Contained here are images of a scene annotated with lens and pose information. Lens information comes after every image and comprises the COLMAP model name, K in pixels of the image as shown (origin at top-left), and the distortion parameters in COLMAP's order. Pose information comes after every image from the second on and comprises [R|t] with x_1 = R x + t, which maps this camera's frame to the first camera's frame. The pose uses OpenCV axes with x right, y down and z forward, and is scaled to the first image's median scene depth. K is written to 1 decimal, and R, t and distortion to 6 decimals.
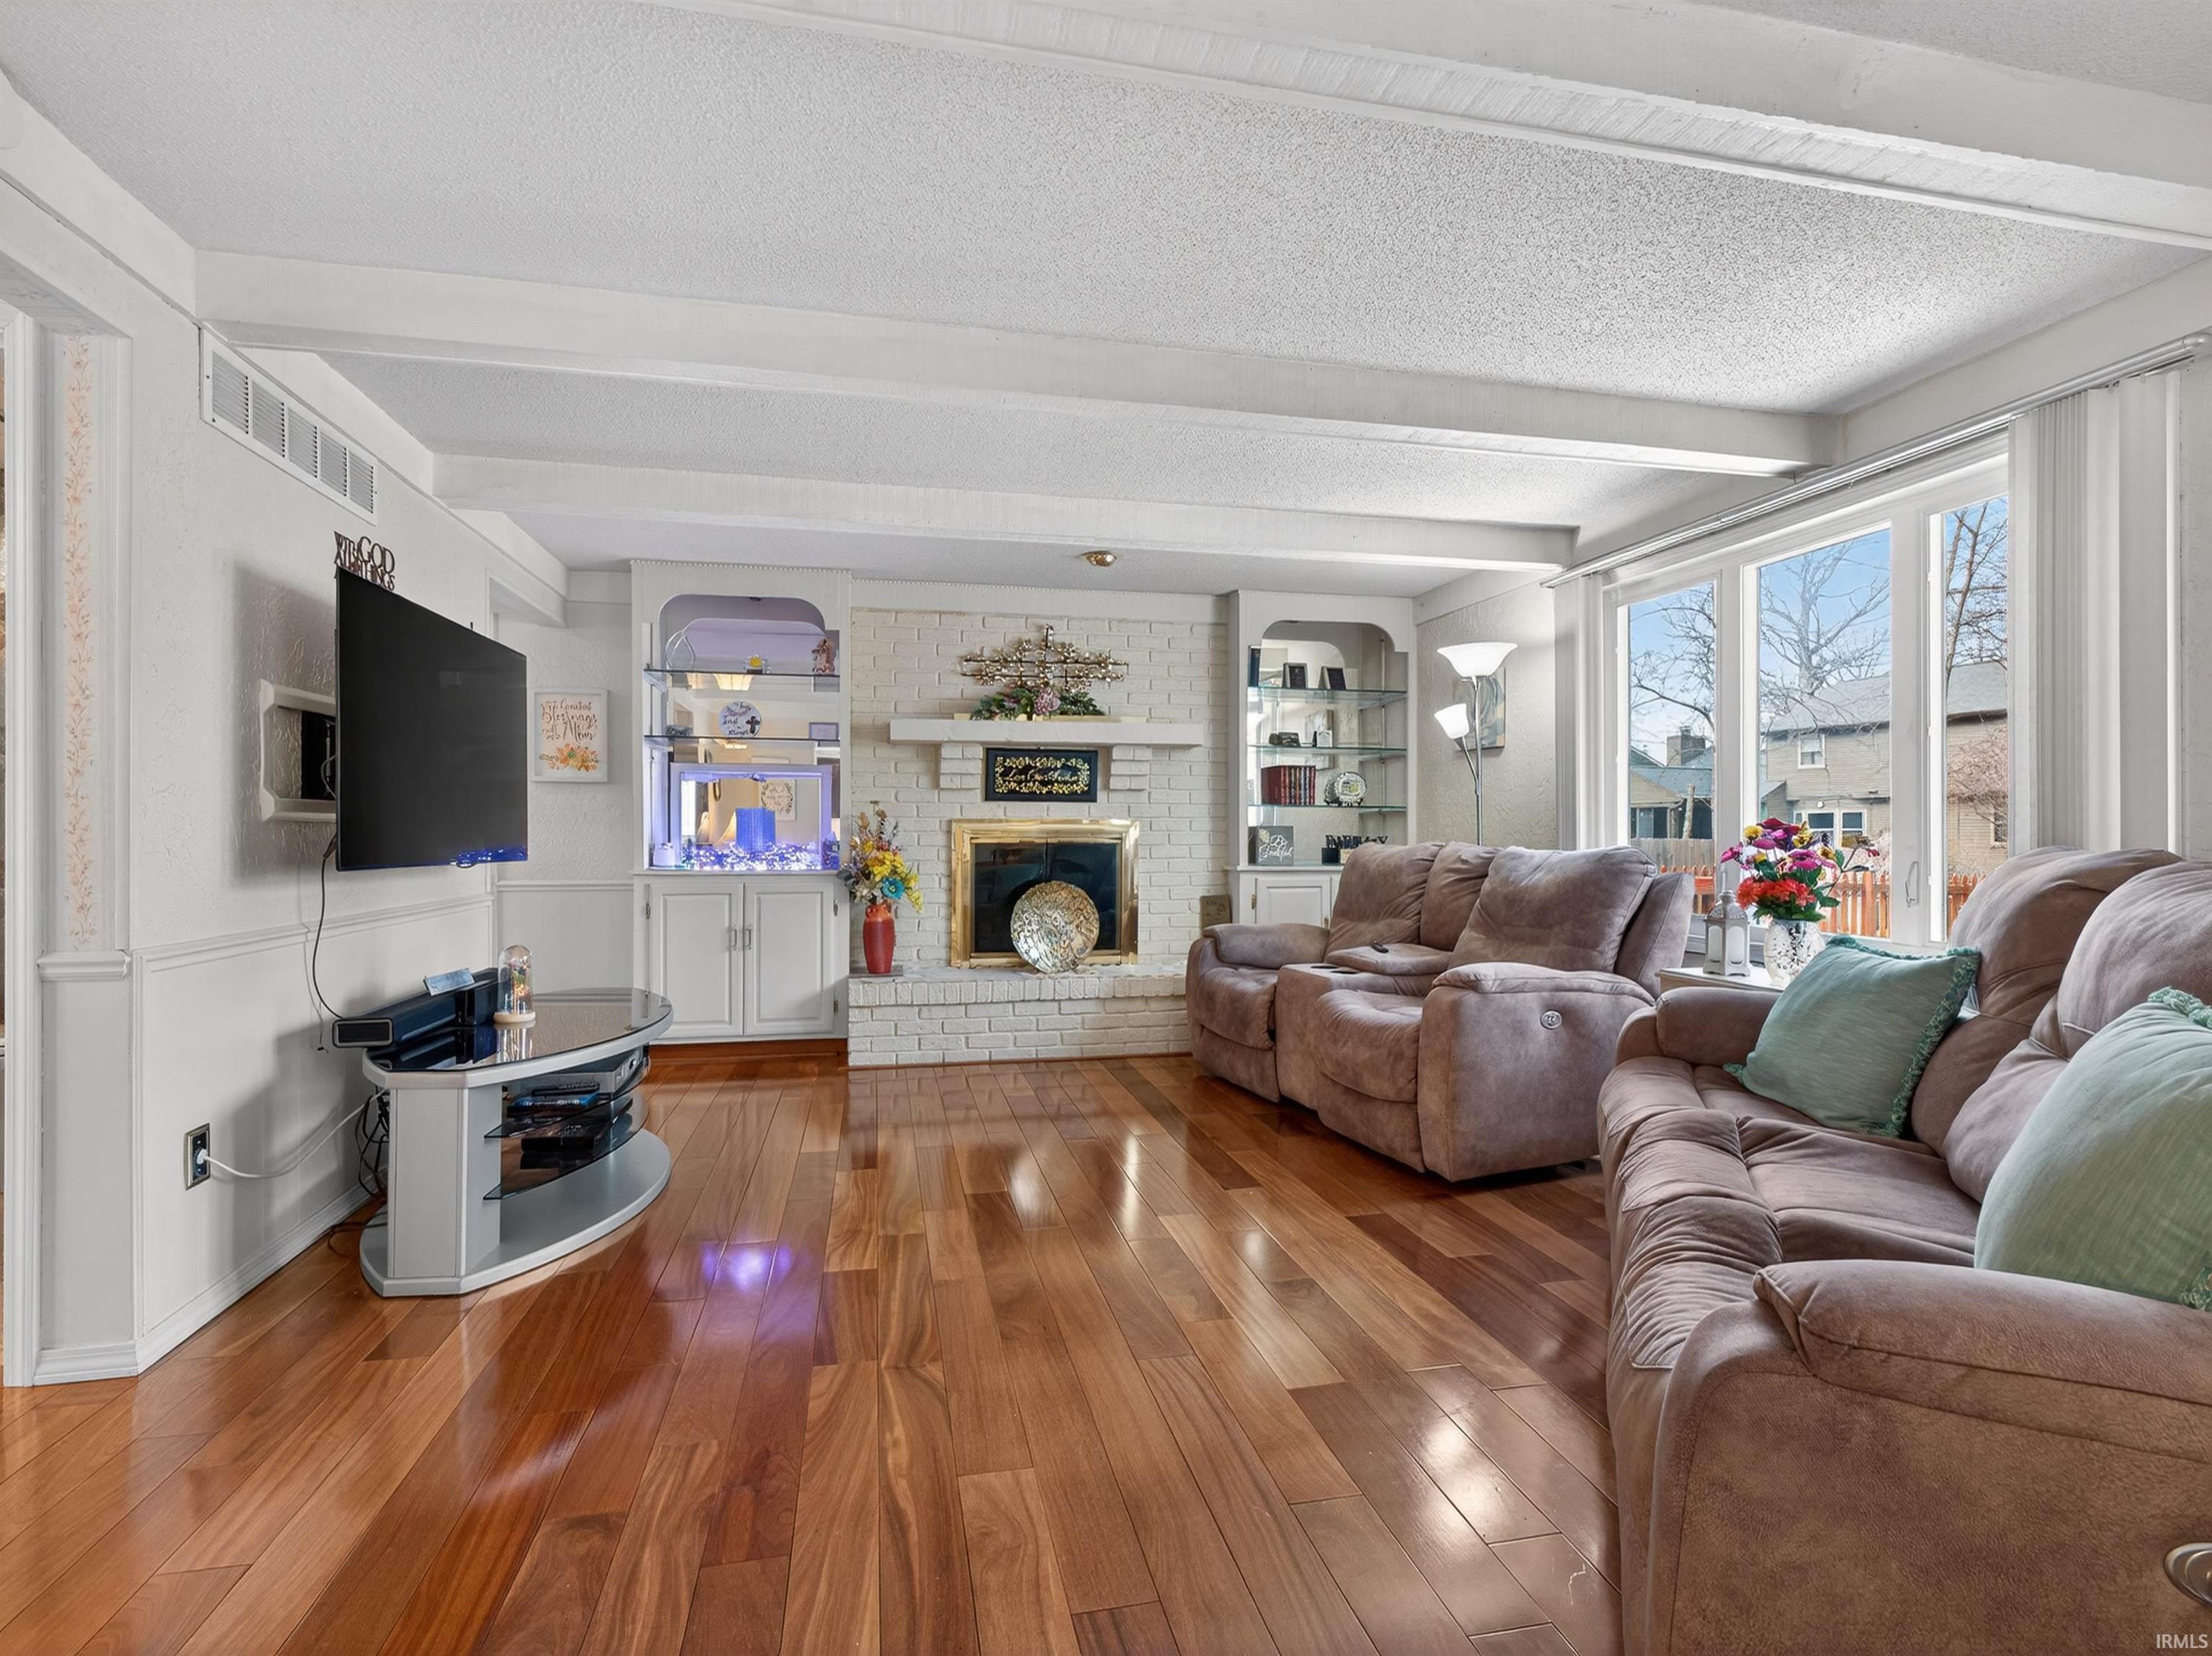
lens RADIAL K [[1043.1, 0, 1100.9], [0, 1043.1, 824.4], [0, 0, 1]] dist [0.001867, -0.000859]
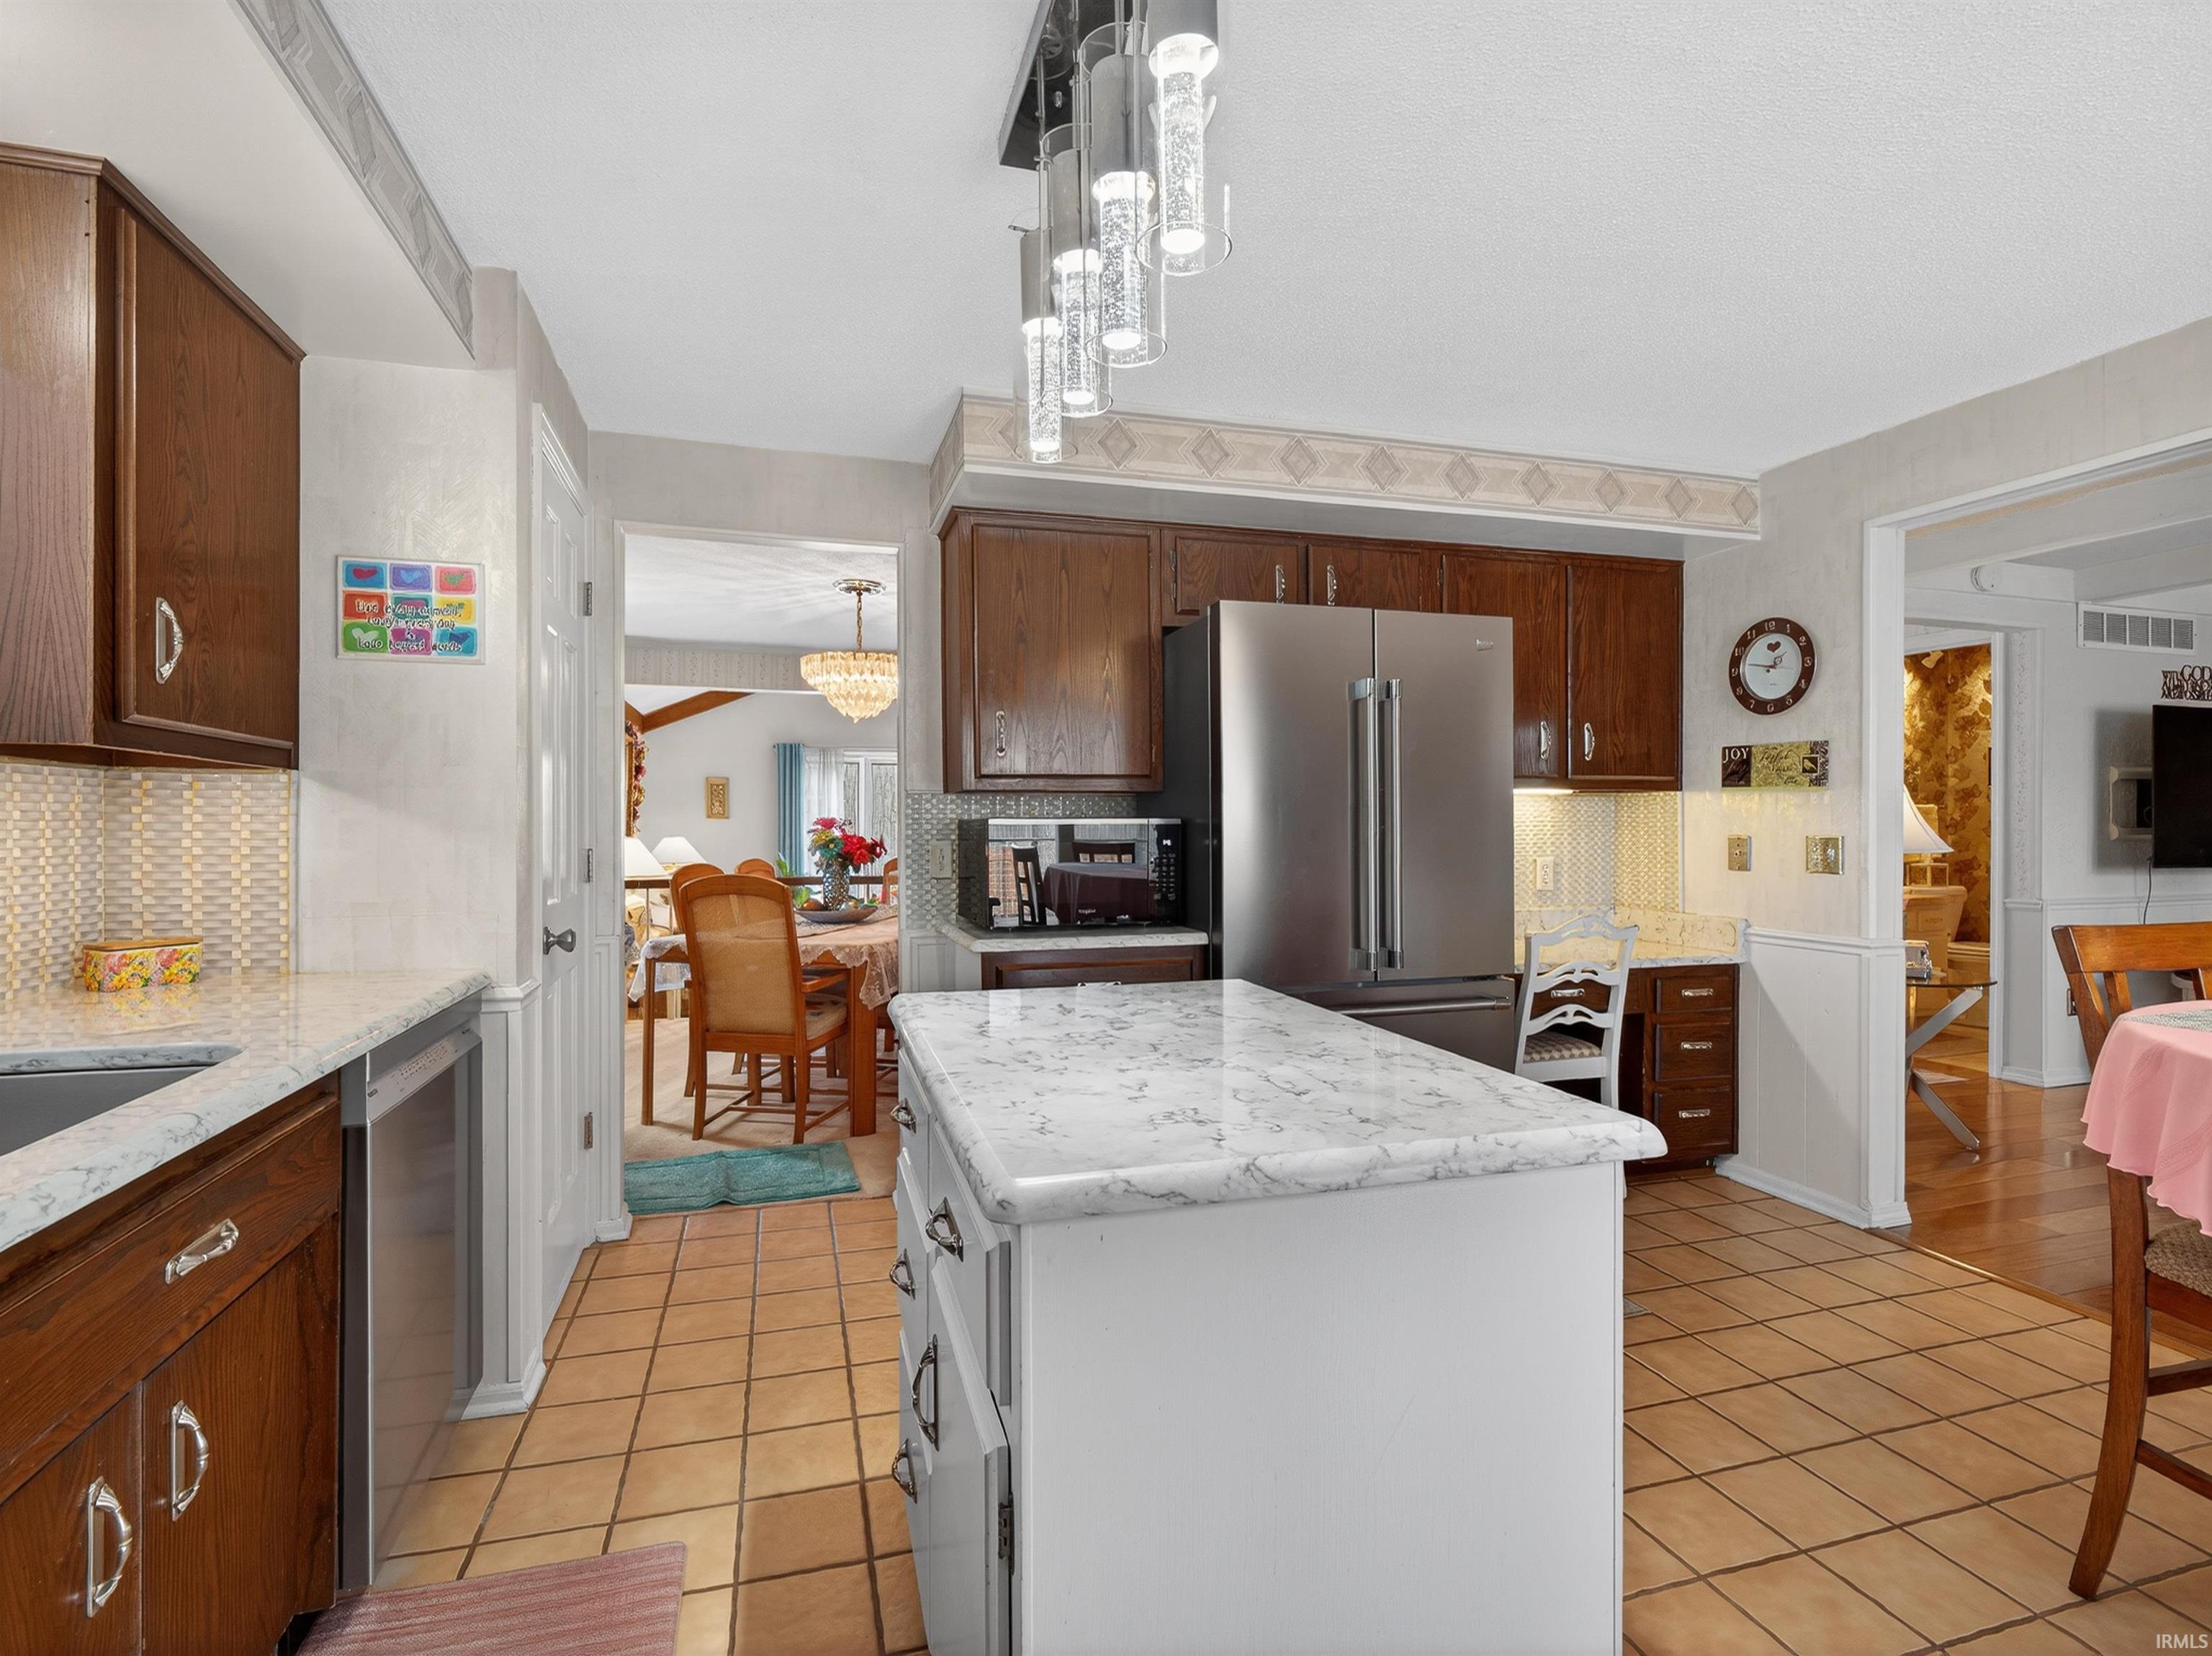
lens RADIAL K [[1065.9, 0, 1102.8], [0, 1065.9, 839.9], [0, 0, 1]] dist [-0.001463, -0.000730]
pose [[0.079620, 0.015680, -0.996702, 1.167972], [0.006911, 0.999844, 0.016282, -0.055953], [0.996801, -0.008185, 0.079499, -1.172771]]
